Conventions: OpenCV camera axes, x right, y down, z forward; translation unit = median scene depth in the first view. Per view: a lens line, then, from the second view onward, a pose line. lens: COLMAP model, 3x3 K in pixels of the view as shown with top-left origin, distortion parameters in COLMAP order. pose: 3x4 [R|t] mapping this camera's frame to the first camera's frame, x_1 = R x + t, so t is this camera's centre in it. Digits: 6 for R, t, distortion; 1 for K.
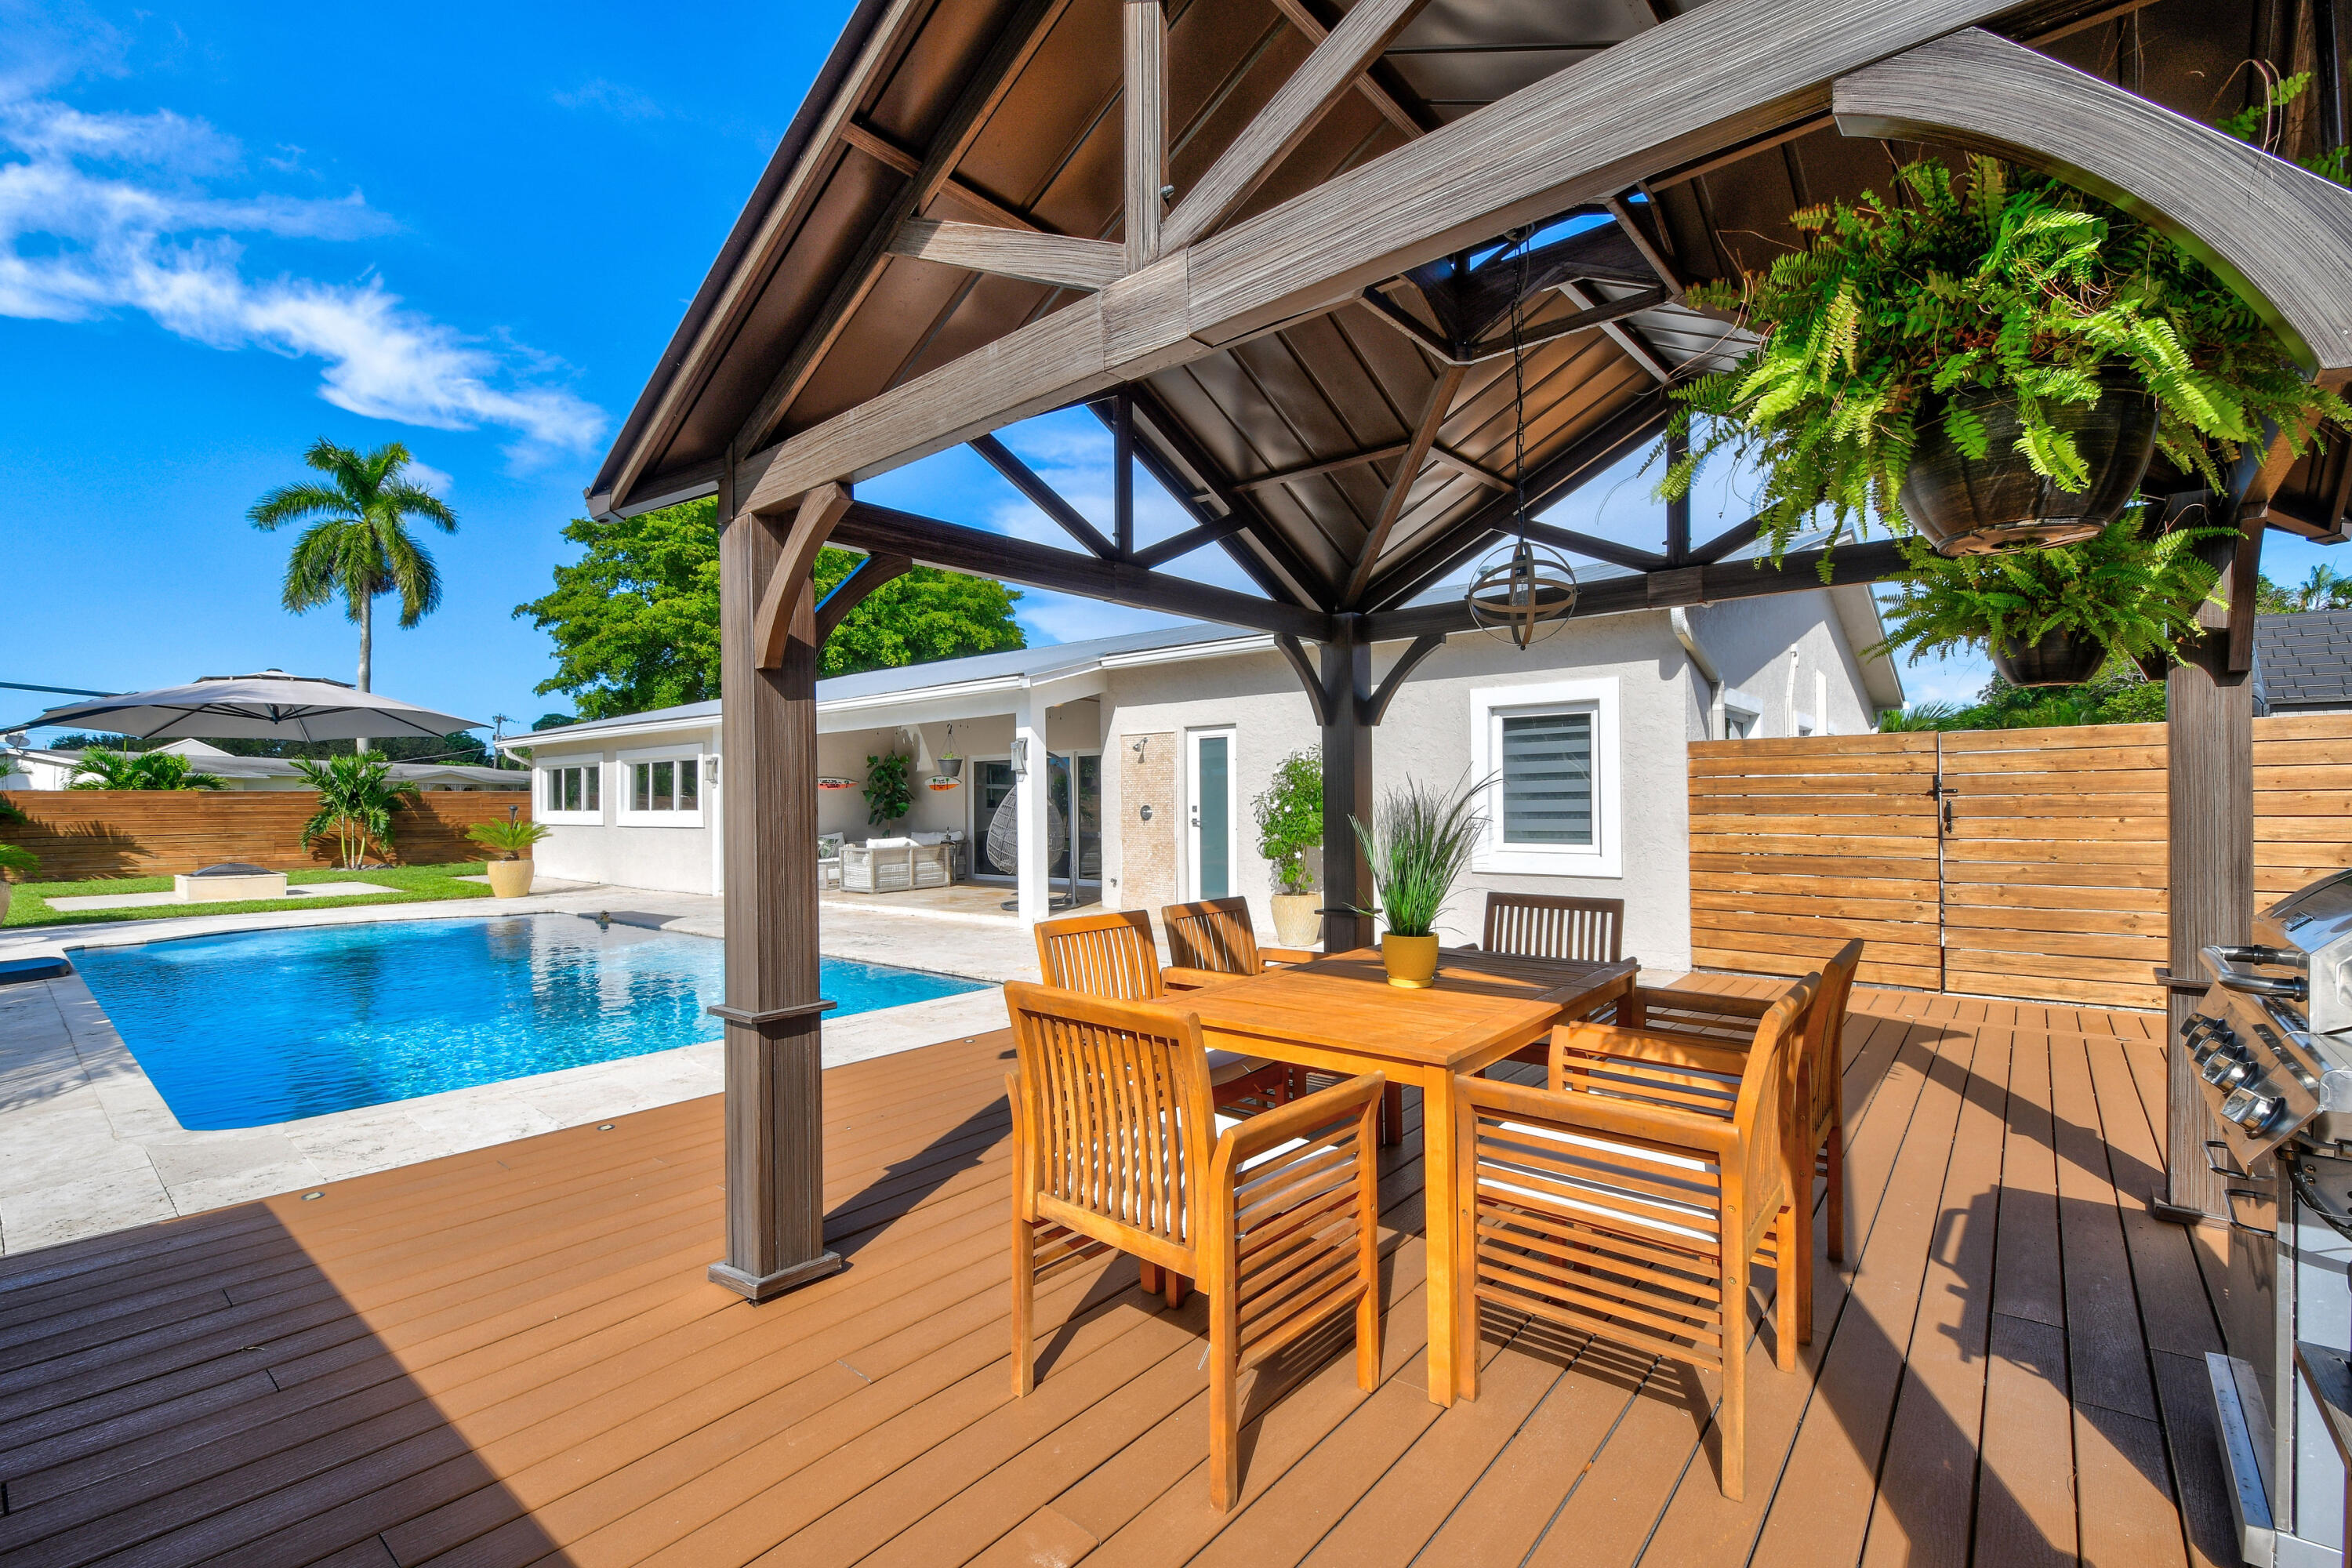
lens RADIAL K [[1025.0, 0, 1169.5], [0, 1025.0, 795.7], [0, 0, 1]] dist [0.001706, -0.000139]
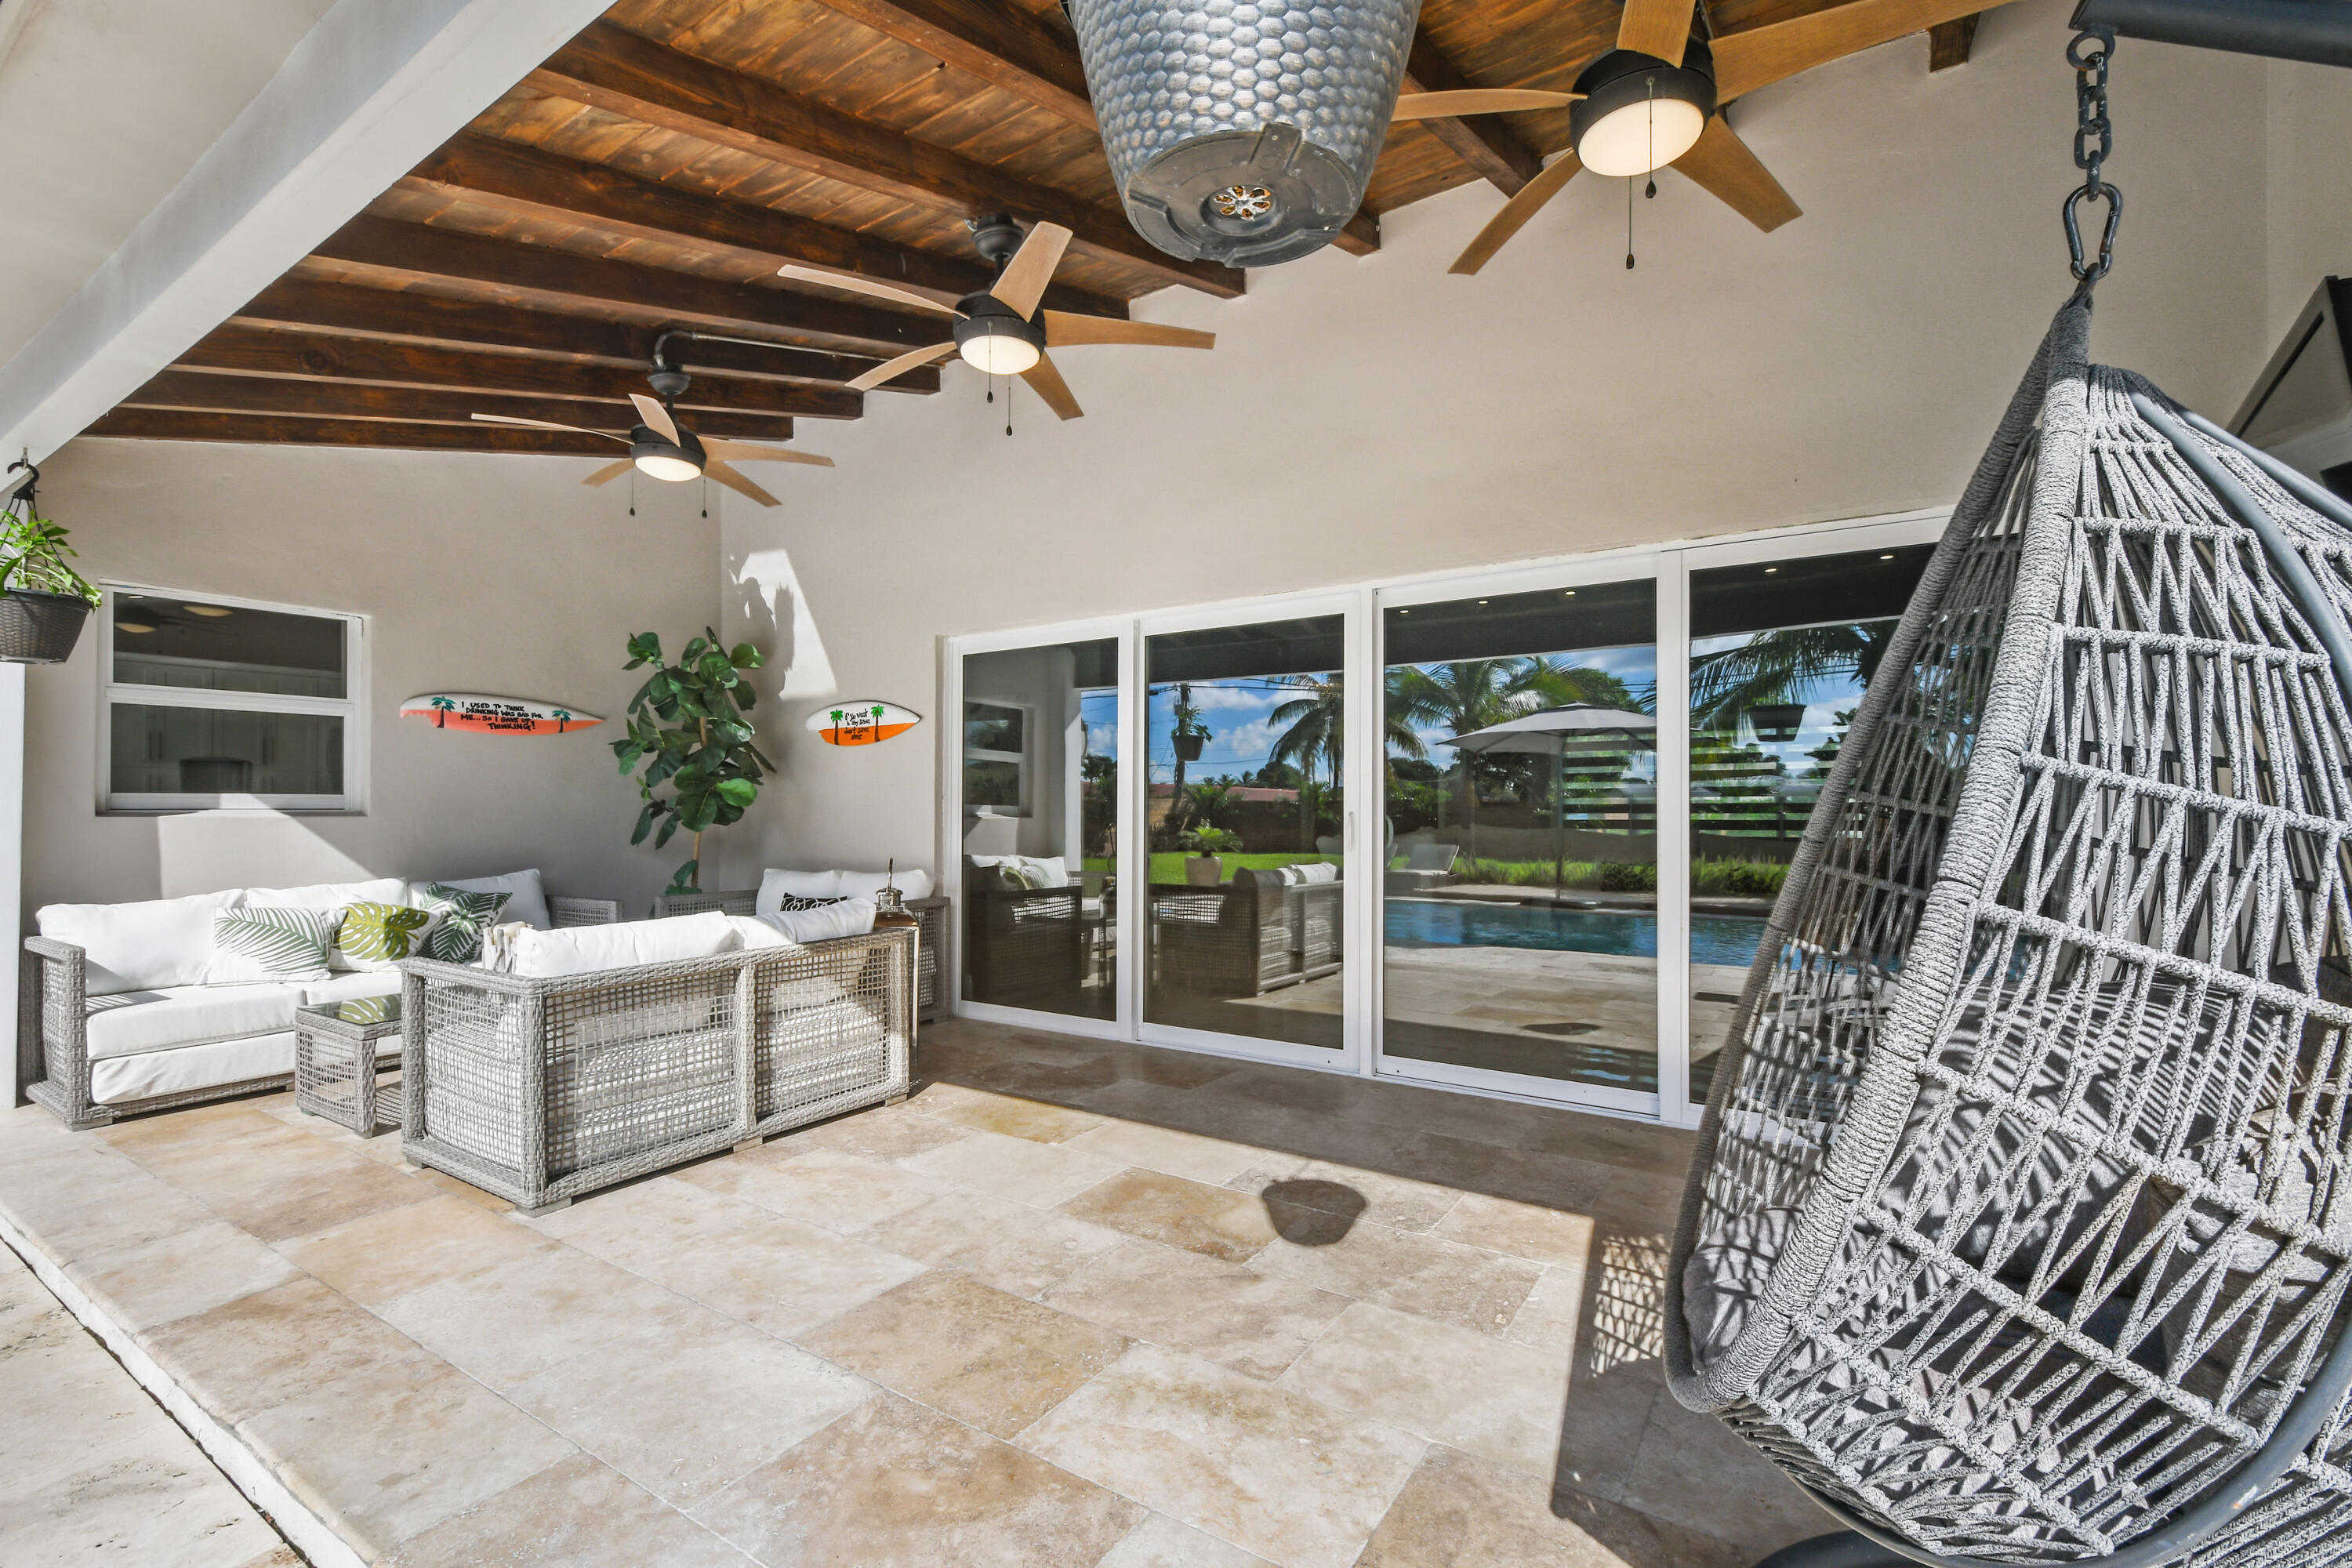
lens RADIAL K [[1025.0, 0, 1179.5], [0, 1025.0, 796.8], [0, 0, 1]] dist [0.001706, -0.000139]
pose [[0.992300, 0.014326, 0.123025, -0.181953], [-0.012868, 0.999837, -0.012635, 0.017020], [-0.123186, 0.010954, 0.992323, 0.747483]]
